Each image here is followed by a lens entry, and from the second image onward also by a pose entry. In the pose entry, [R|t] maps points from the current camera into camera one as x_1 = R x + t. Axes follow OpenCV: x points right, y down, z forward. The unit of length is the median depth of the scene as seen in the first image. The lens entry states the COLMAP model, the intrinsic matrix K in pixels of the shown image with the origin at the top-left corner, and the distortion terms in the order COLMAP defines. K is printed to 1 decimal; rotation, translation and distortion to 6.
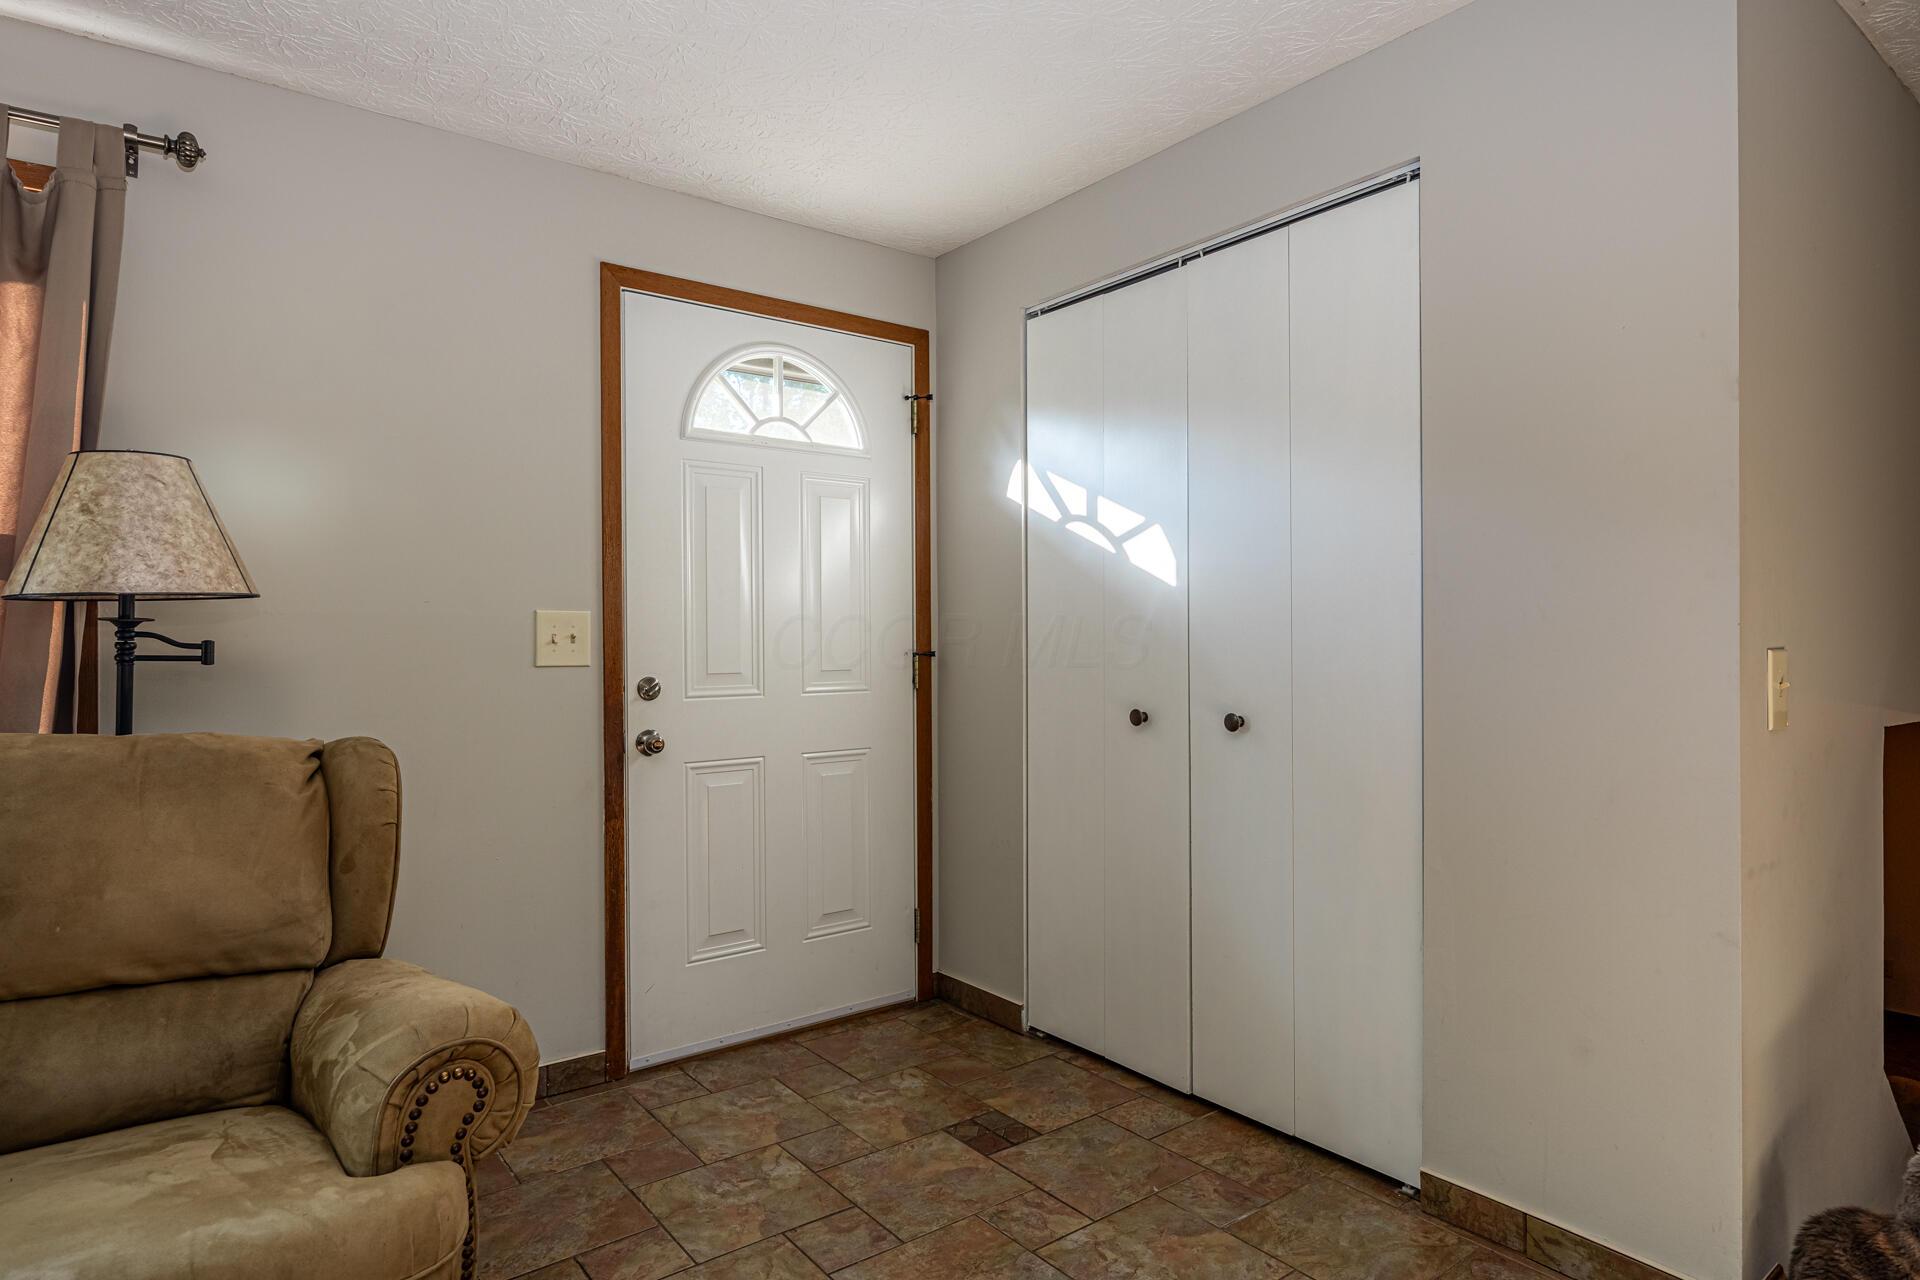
lens RADIAL K [[1033.6, 0, 960.0], [0, 1033.6, 640.0], [0, 0, 1]] dist [-0.005349, -0.000968]
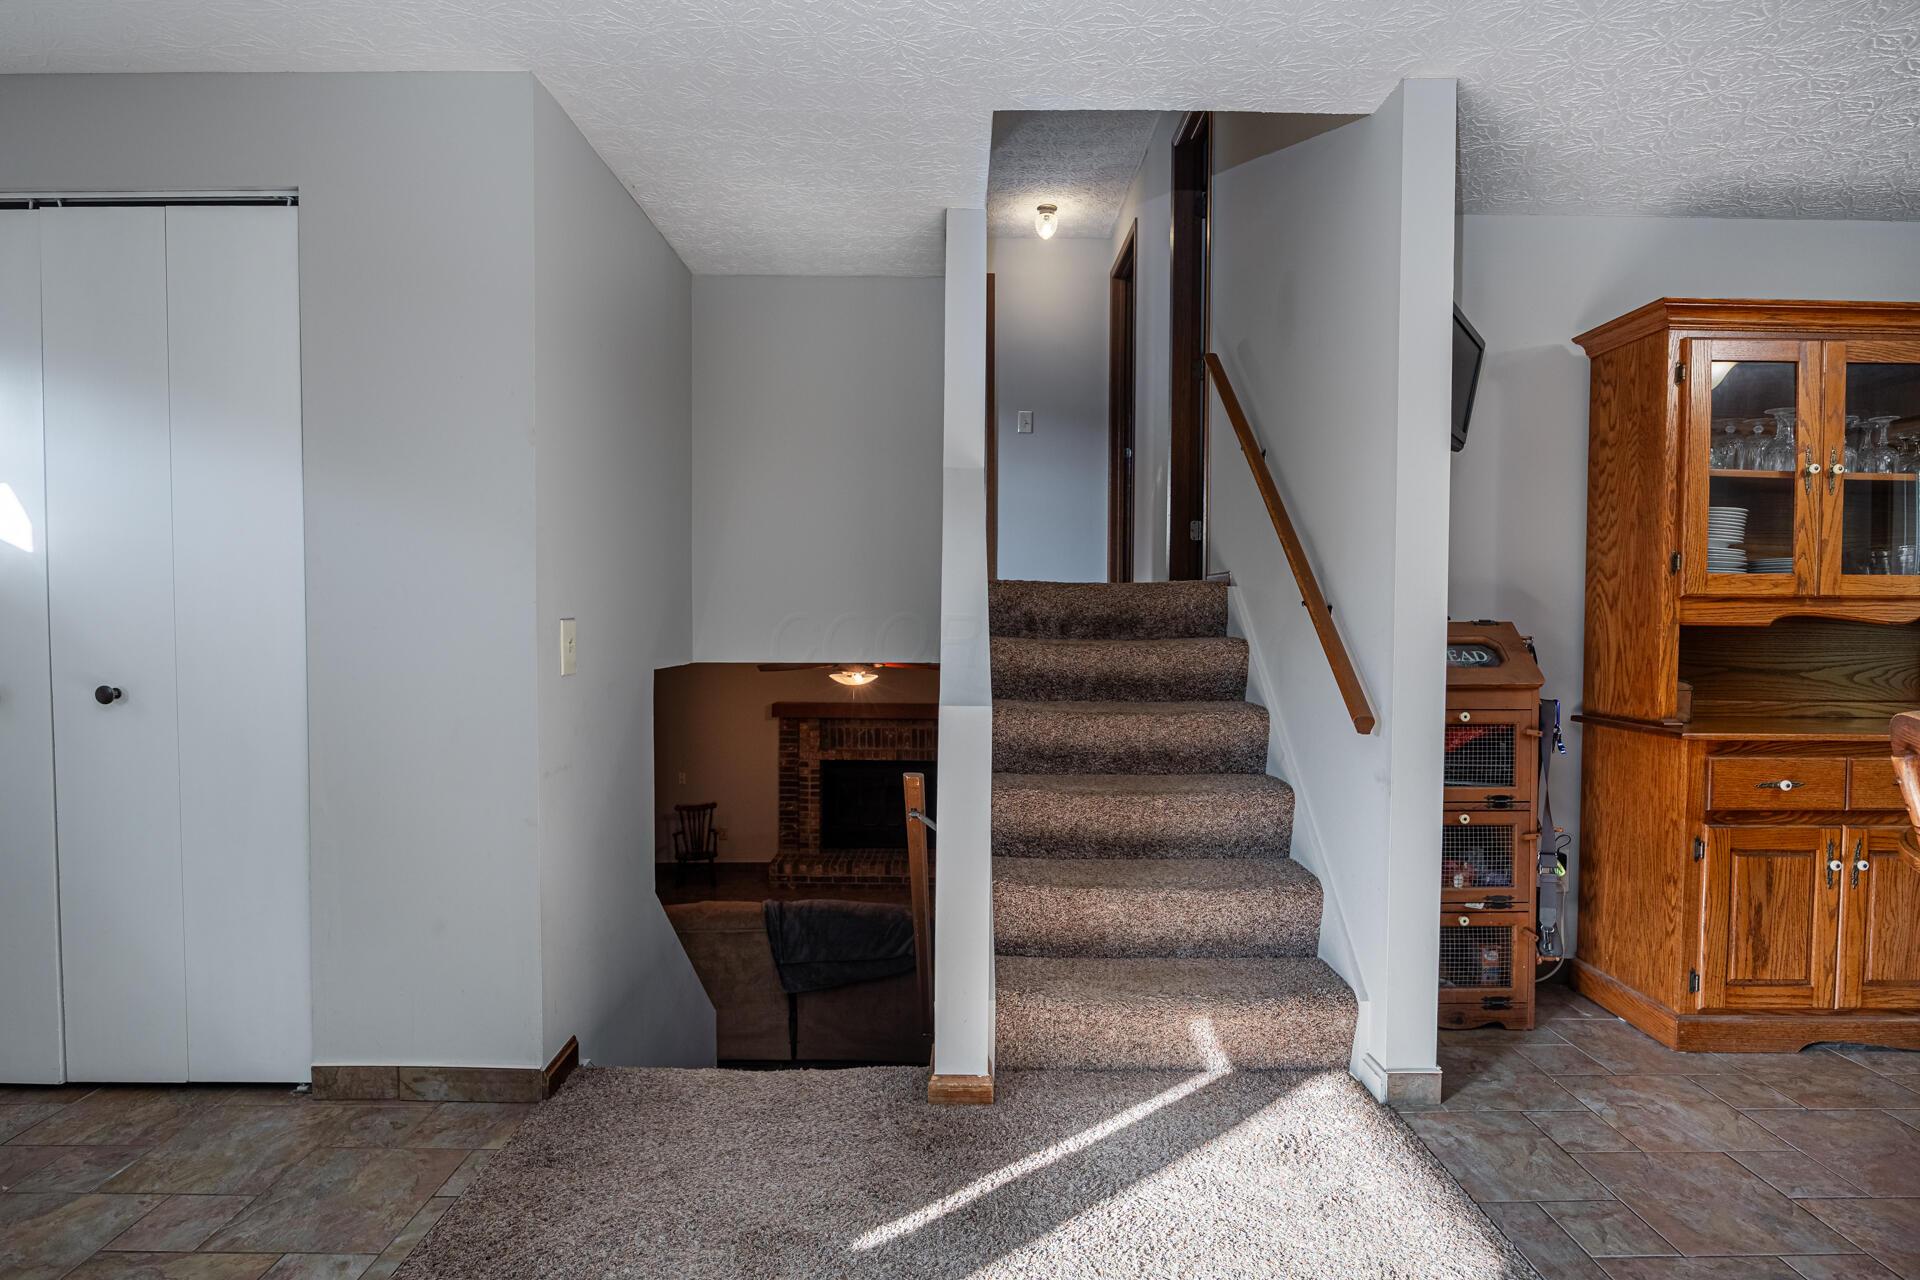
lens RADIAL K [[953.4, 0, 960.0], [0, 953.4, 640.0], [0, 0, 1]] dist [-0.017297, -0.000055]
pose [[0.600919, -0.018983, 0.799085, 0.041735], [-0.005772, 0.999589, 0.028086, -0.002243], [-0.799289, -0.021490, 0.600562, -0.203808]]
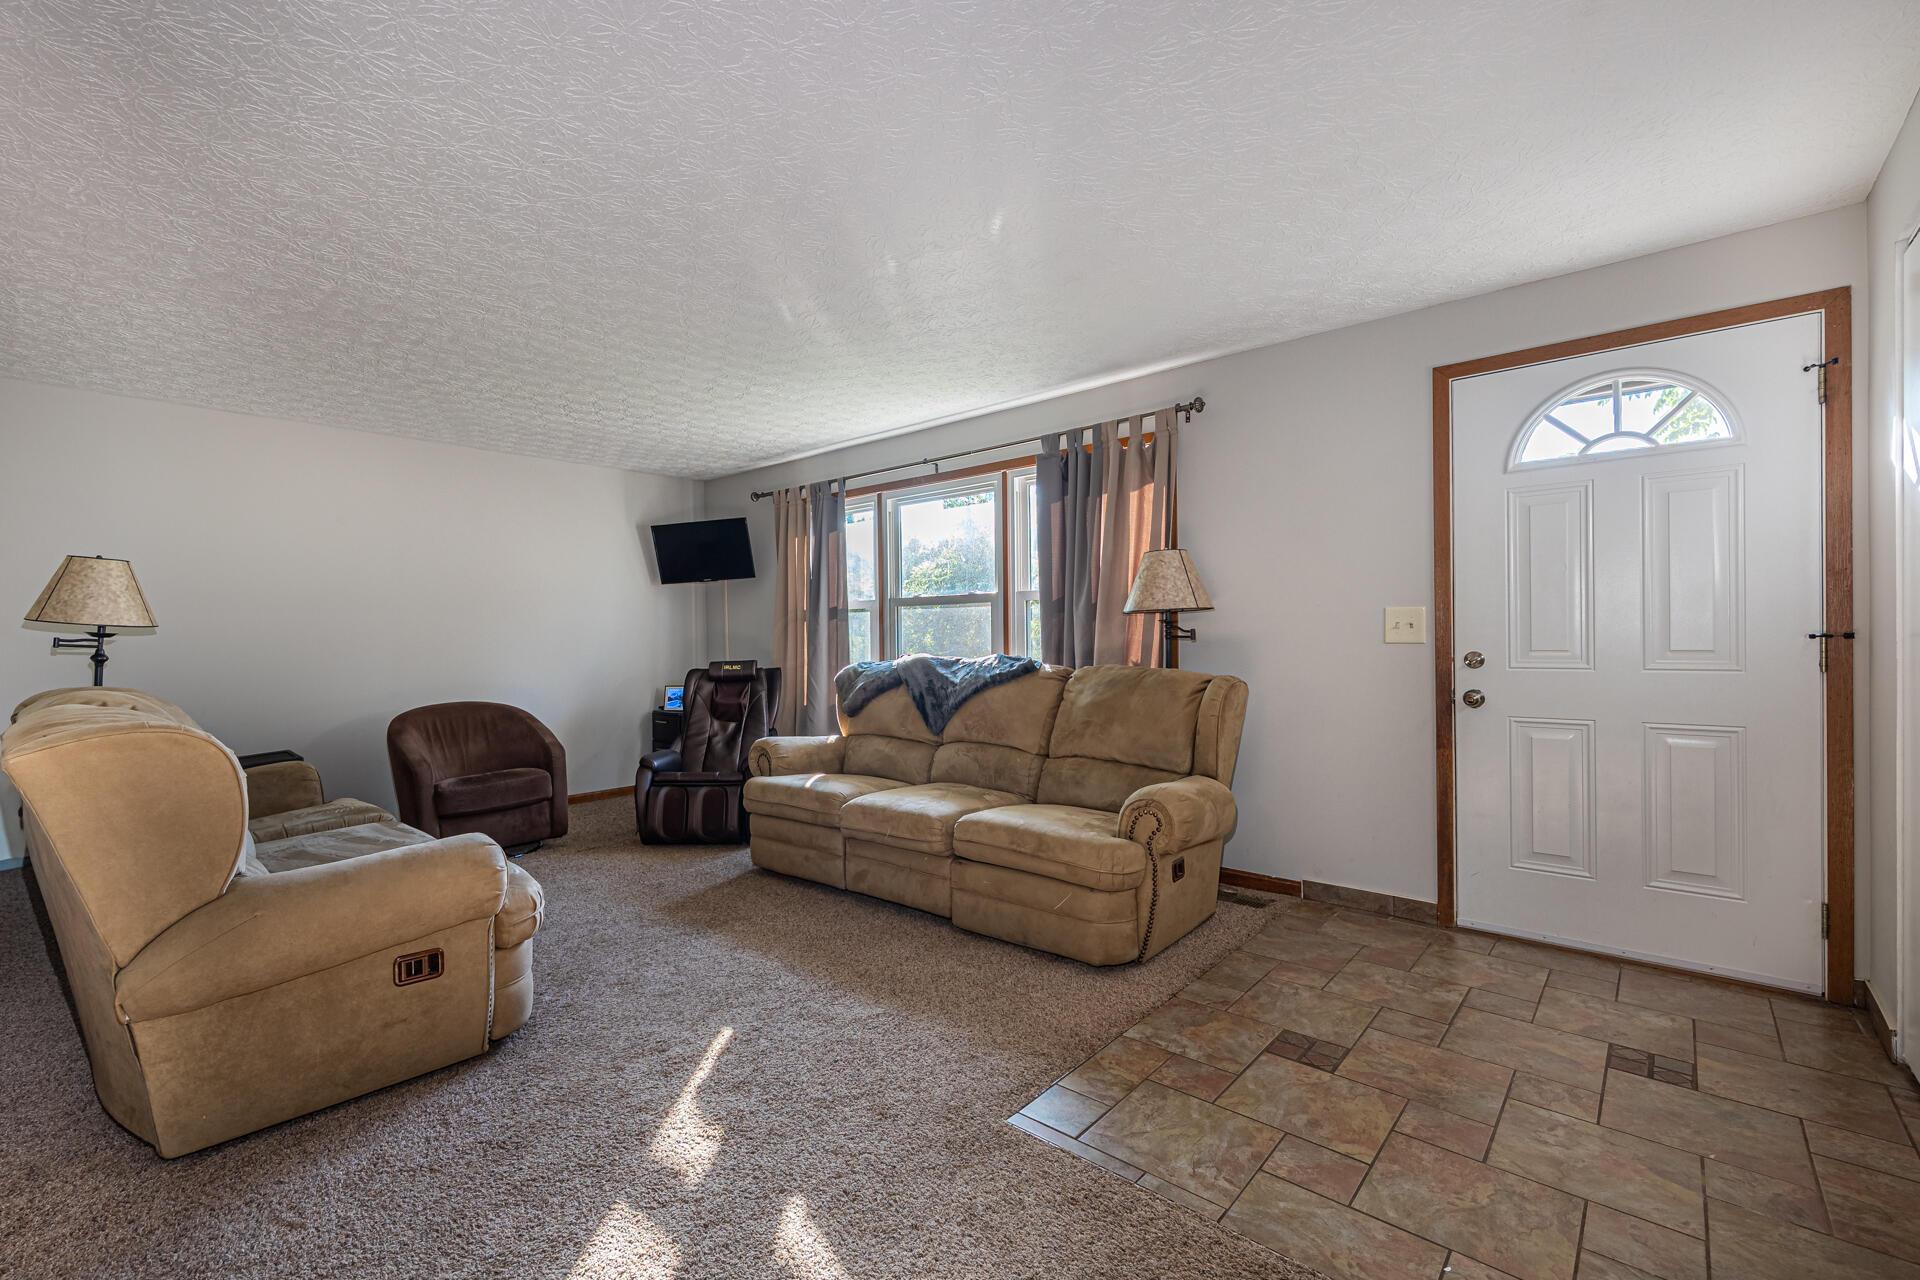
lens RADIAL K [[769.2, 0, 960.0], [0, 769.2, 640.0], [0, 0, 1]] dist [-0.000355, -0.000168]
pose [[0.257334, 0.009040, -0.966280, 0.736020], [0.012970, 0.999834, 0.012808, -0.003056], [0.966236, -0.015829, 0.257174, 0.084779]]
